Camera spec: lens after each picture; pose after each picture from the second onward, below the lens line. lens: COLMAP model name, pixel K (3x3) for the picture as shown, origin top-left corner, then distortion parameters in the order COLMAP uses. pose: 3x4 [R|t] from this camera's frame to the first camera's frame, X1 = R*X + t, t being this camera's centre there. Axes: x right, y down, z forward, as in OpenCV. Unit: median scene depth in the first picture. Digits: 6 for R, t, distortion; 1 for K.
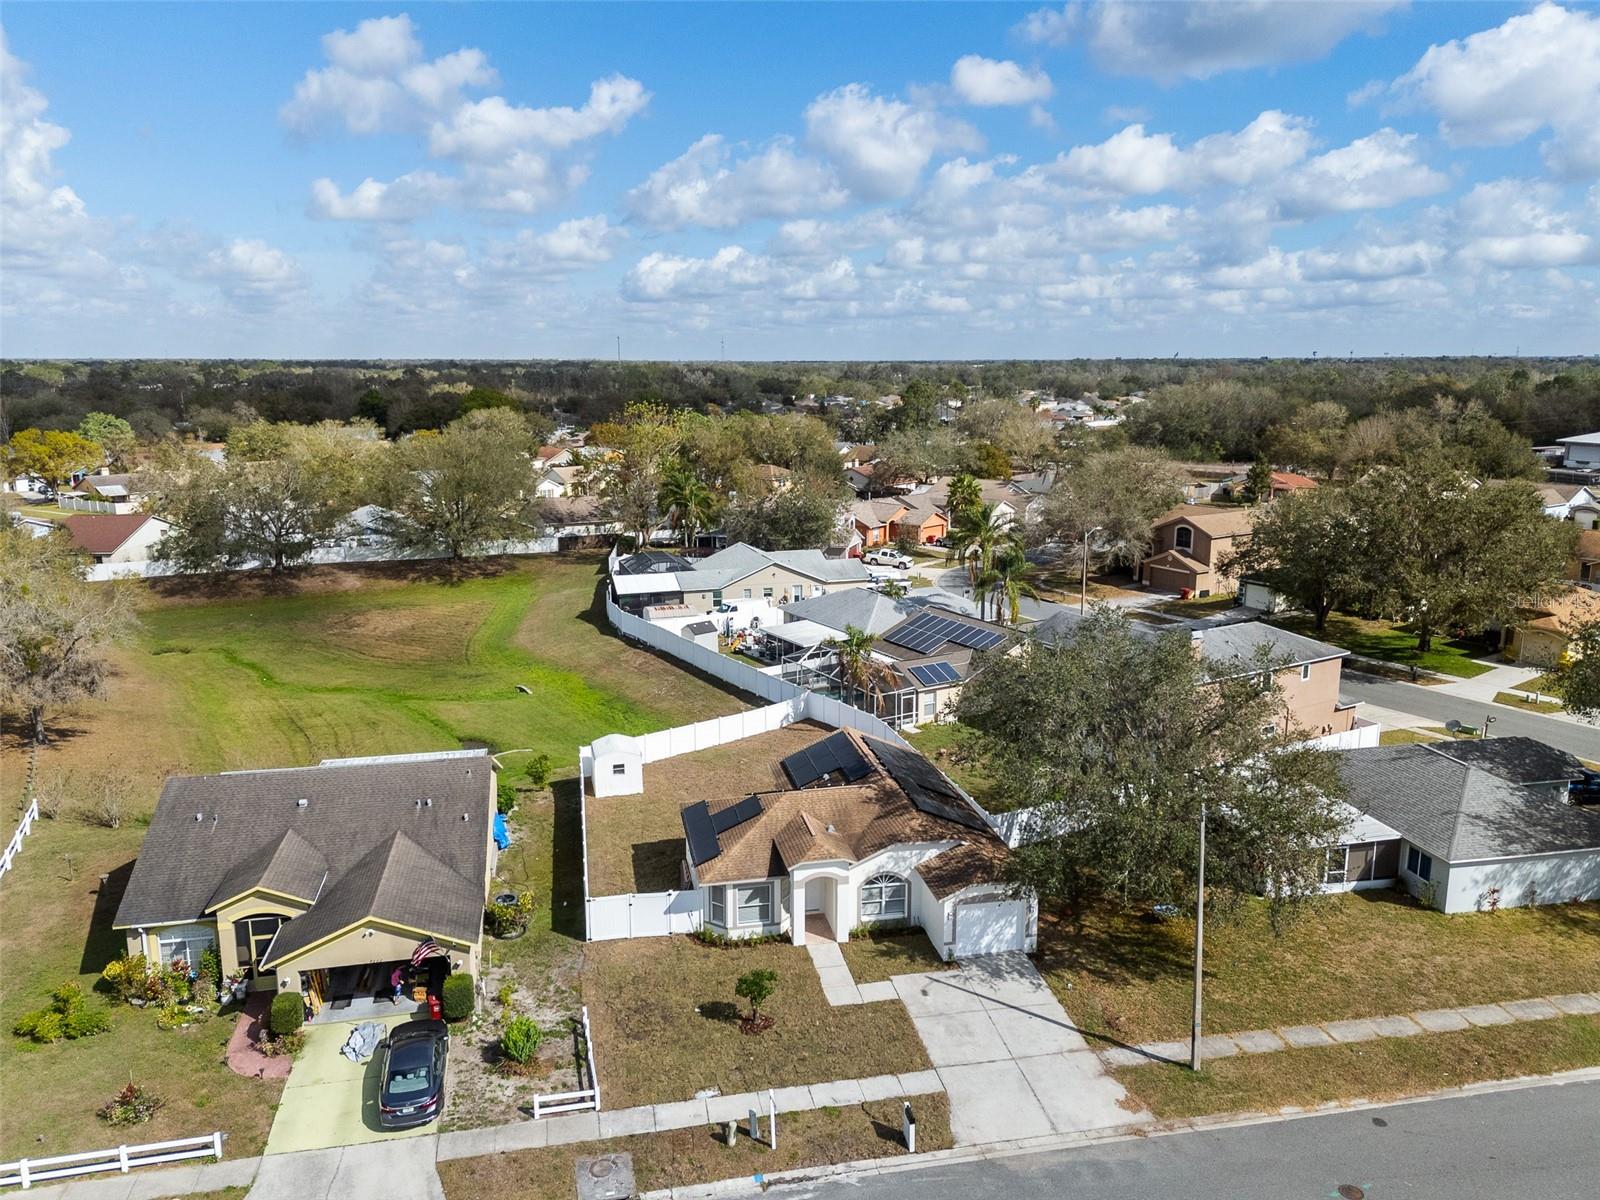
lens RADIAL K [[1183.7, 0, 808.6], [0, 1183.7, 599.2], [0, 0, 1]] dist [0.068152, -0.059143]
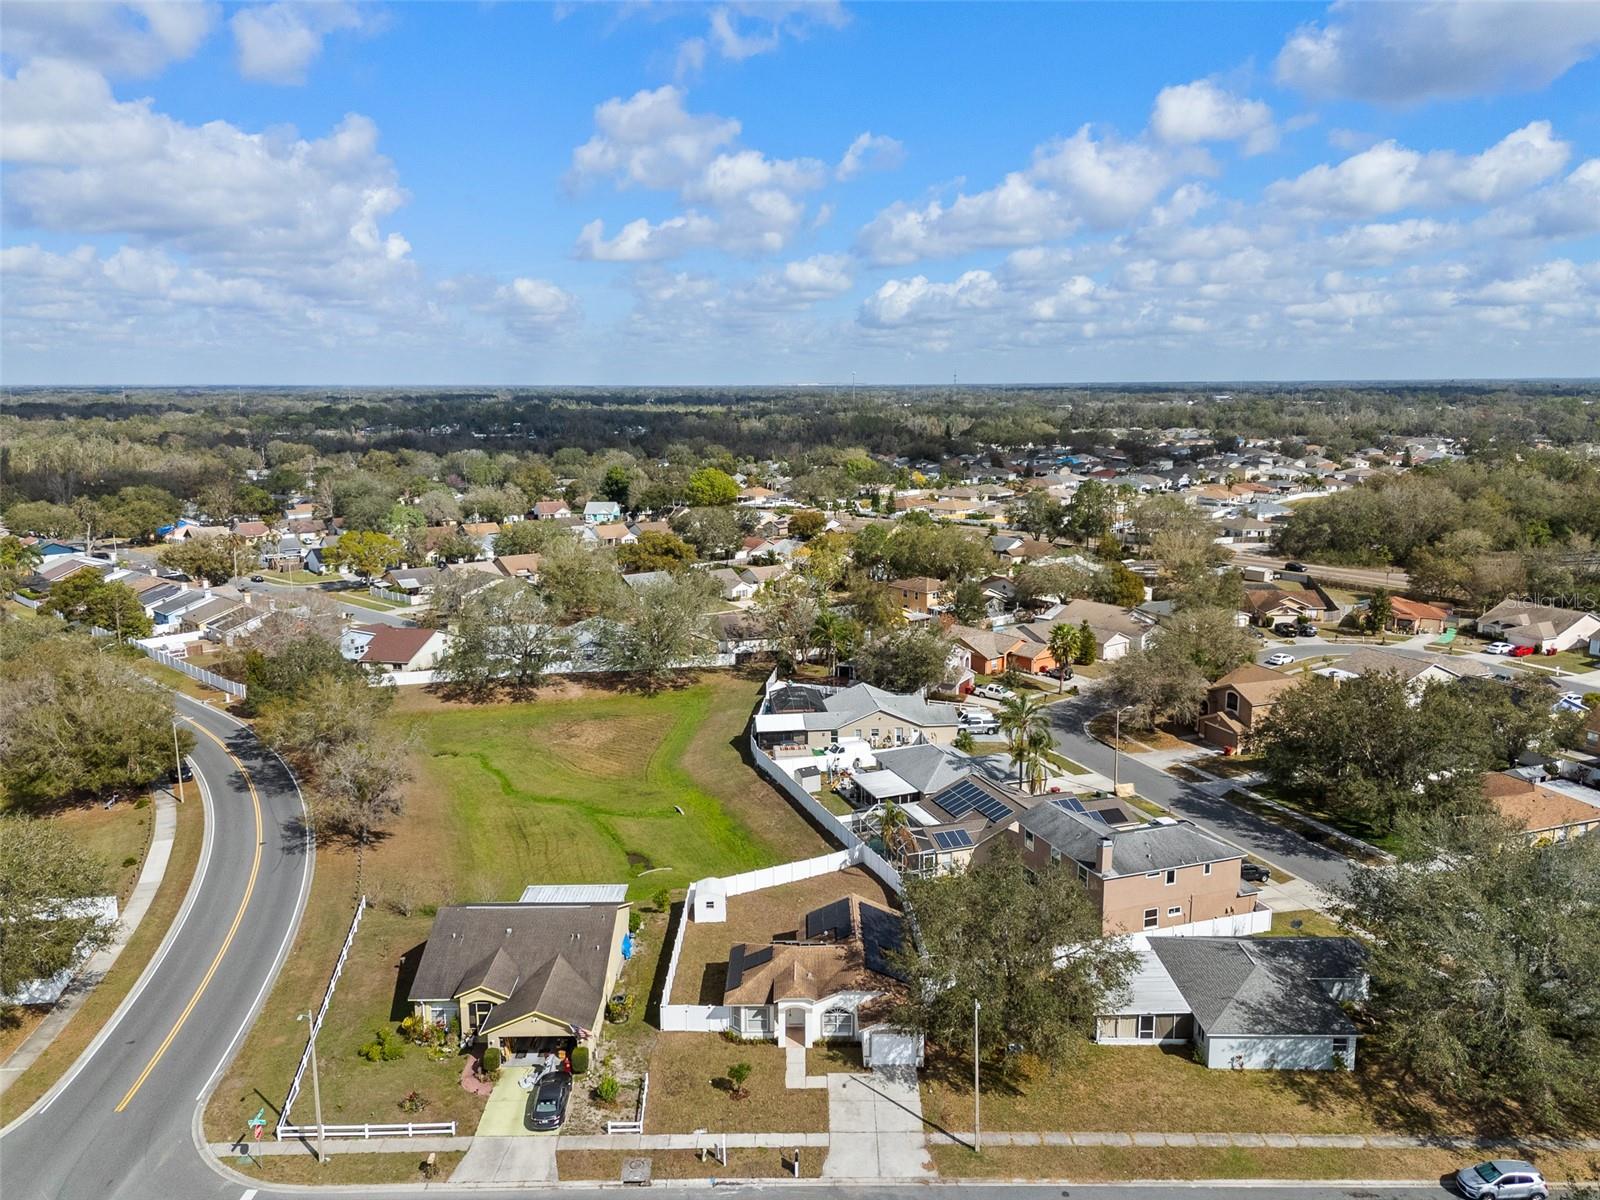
lens RADIAL K [[1183.7, 0, 808.5], [0, 1183.7, 600.4], [0, 0, 1]] dist [0.068152, -0.059143]
pose [[0.980353, 0.034252, -0.194256, 0.326801], [-0.037363, 0.999225, -0.012372, -0.308357], [0.193682, 0.019387, 0.980873, -0.629887]]
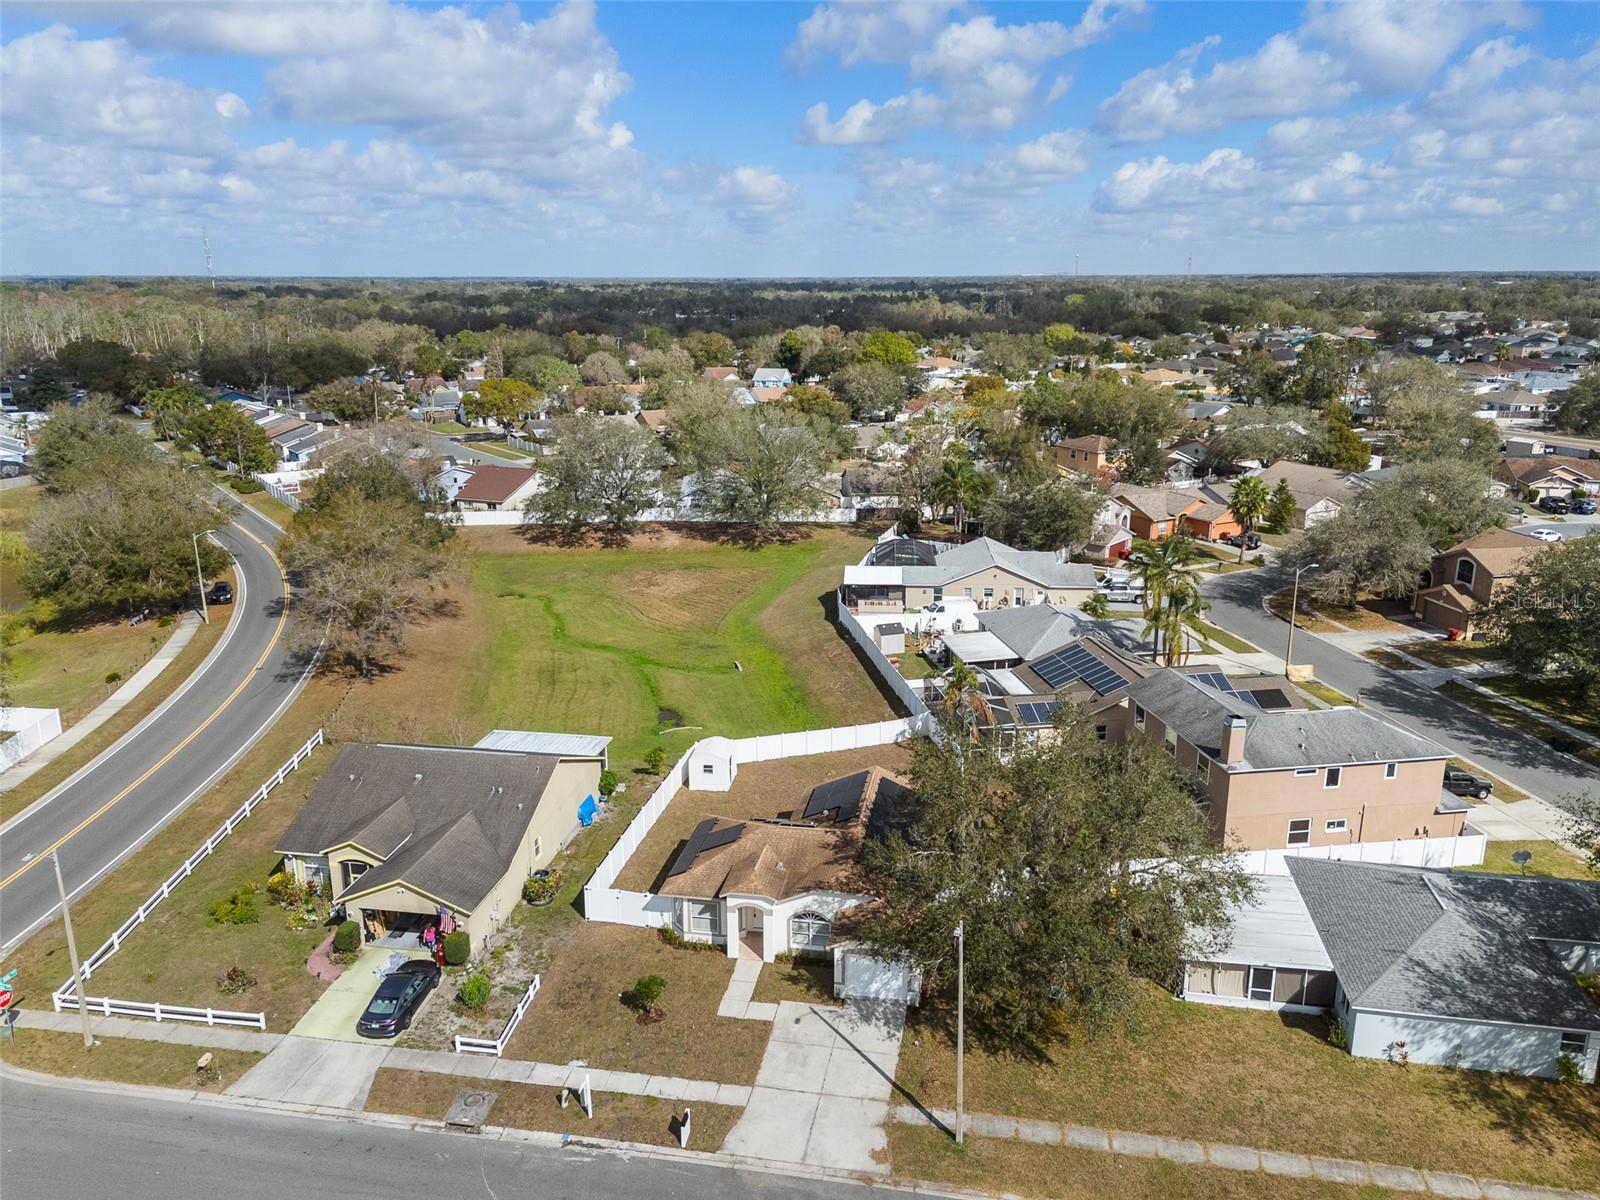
lens RADIAL K [[1183.7, 0, 804.8], [0, 1183.7, 602.9], [0, 0, 1]] dist [0.068152, -0.059143]
pose [[0.927998, 0.097874, -0.359499, 0.456302], [-0.072331, 0.993849, 0.083861, -0.172986], [0.365496, -0.051820, 0.929369, -0.080241]]
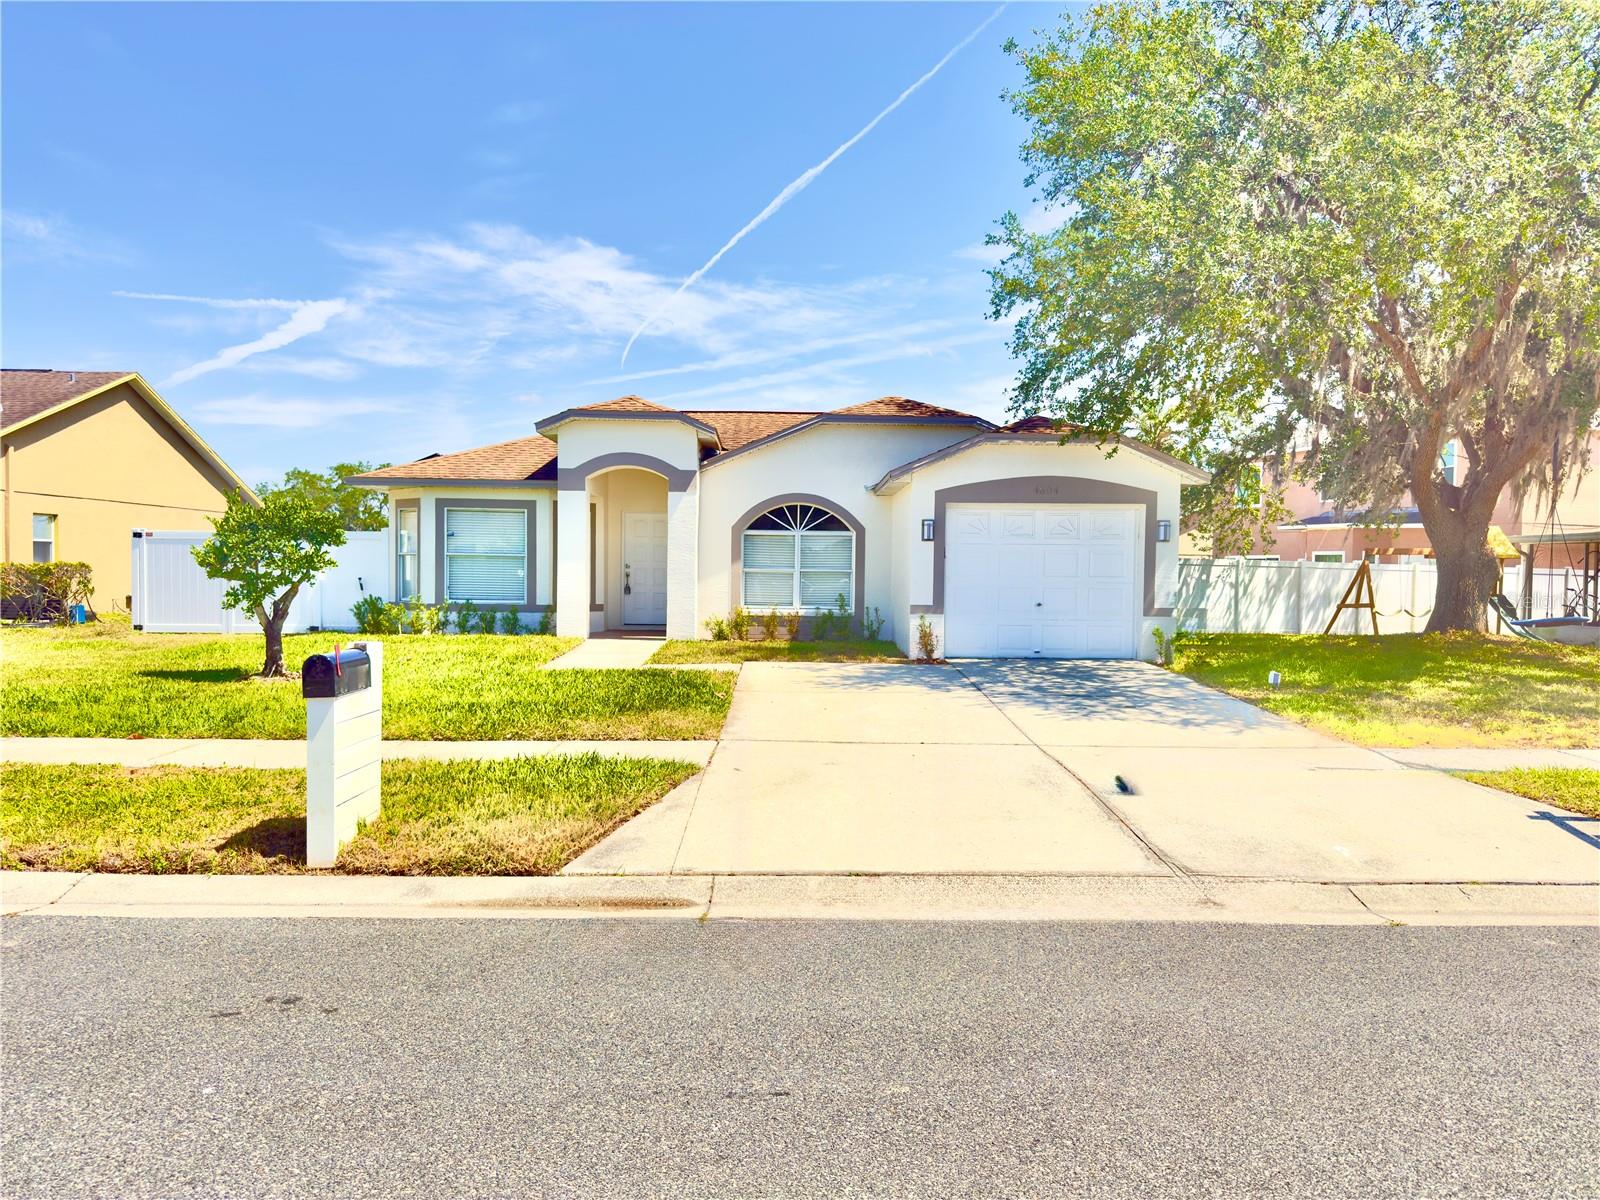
lens RADIAL K [[1149.1, 0, 819.5], [0, 1149.1, 592.4], [0, 0, 1]] dist [0.025620, -0.000775]
pose [[0.983387, 0.013797, -0.180998, 0.145911], [-0.046611, 0.982867, -0.178323, 0.337456], [0.175437, 0.183797, 0.967182, 0.623230]]
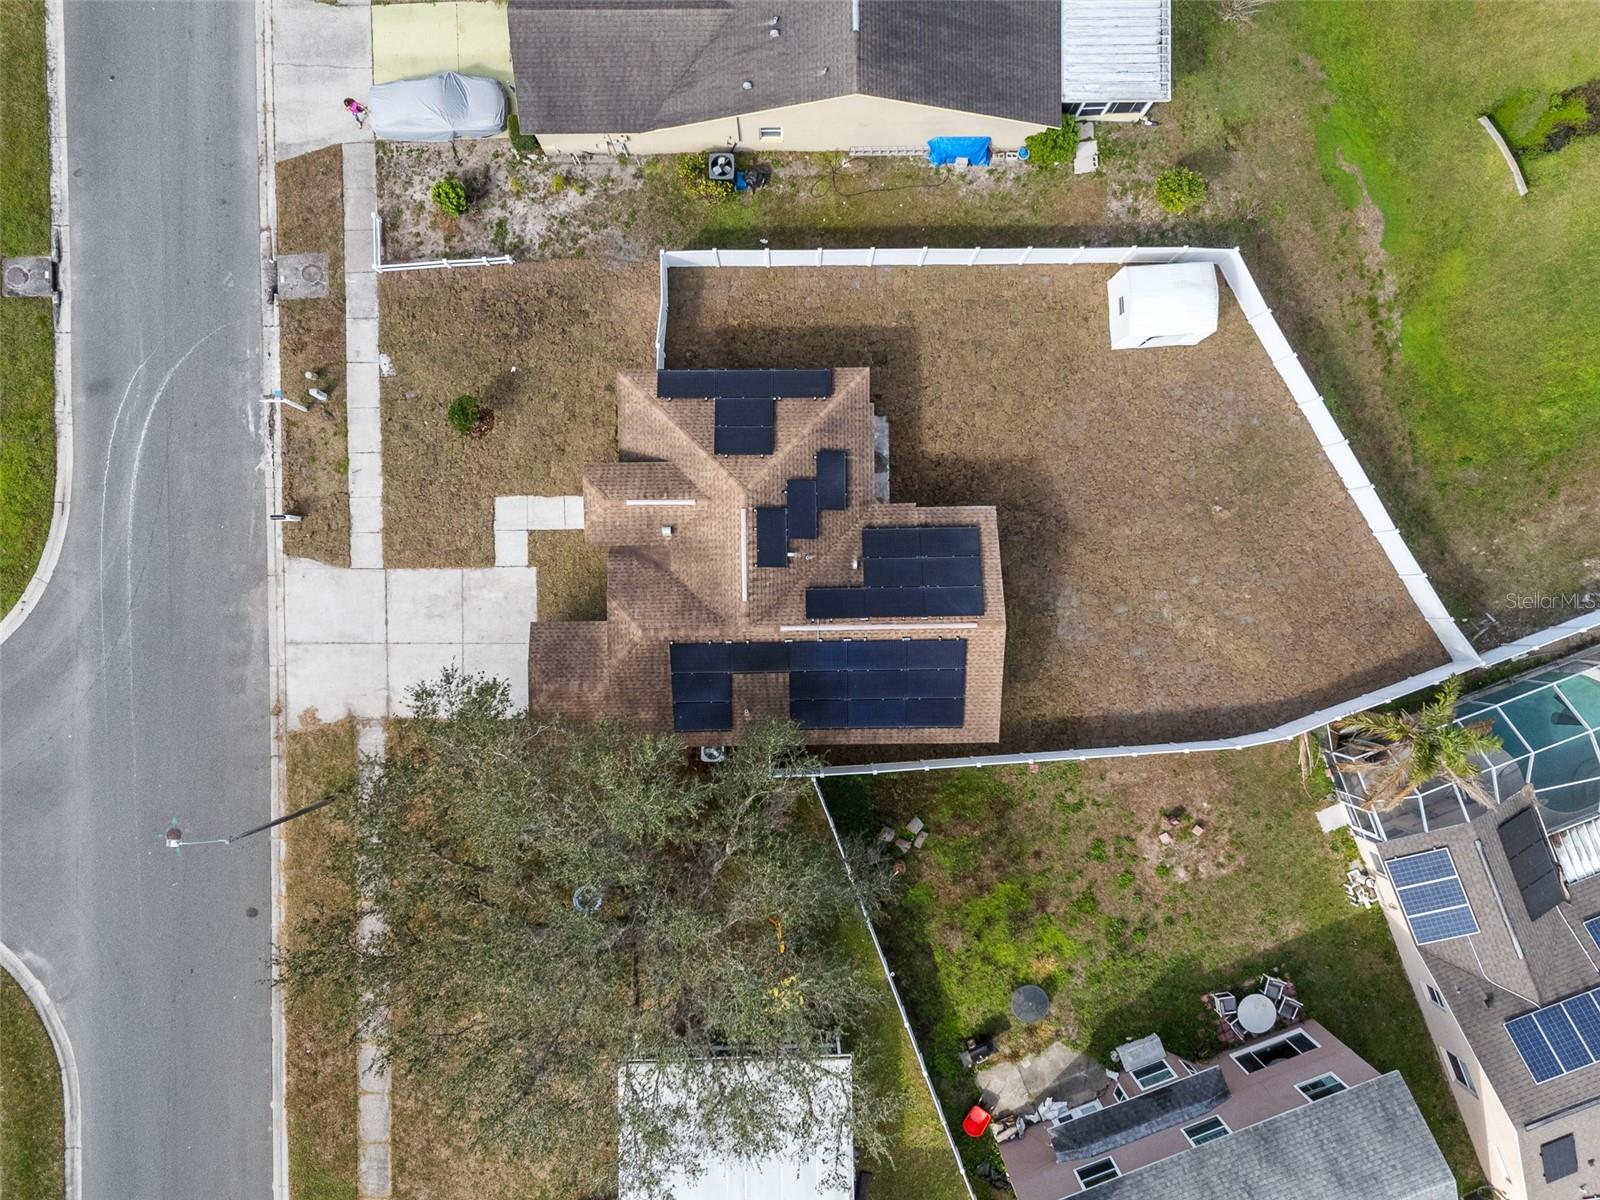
lens RADIAL K [[1183.7, 0, 799.8], [0, 1183.7, 600.0], [0, 0, 1]] dist [0.068152, -0.059143]
pose [[-0.188094, 0.982139, 0.004808, 0.046557], [-0.199763, -0.043050, 0.978898, -0.652439], [0.961621, 0.183164, 0.204293, 0.959014]]
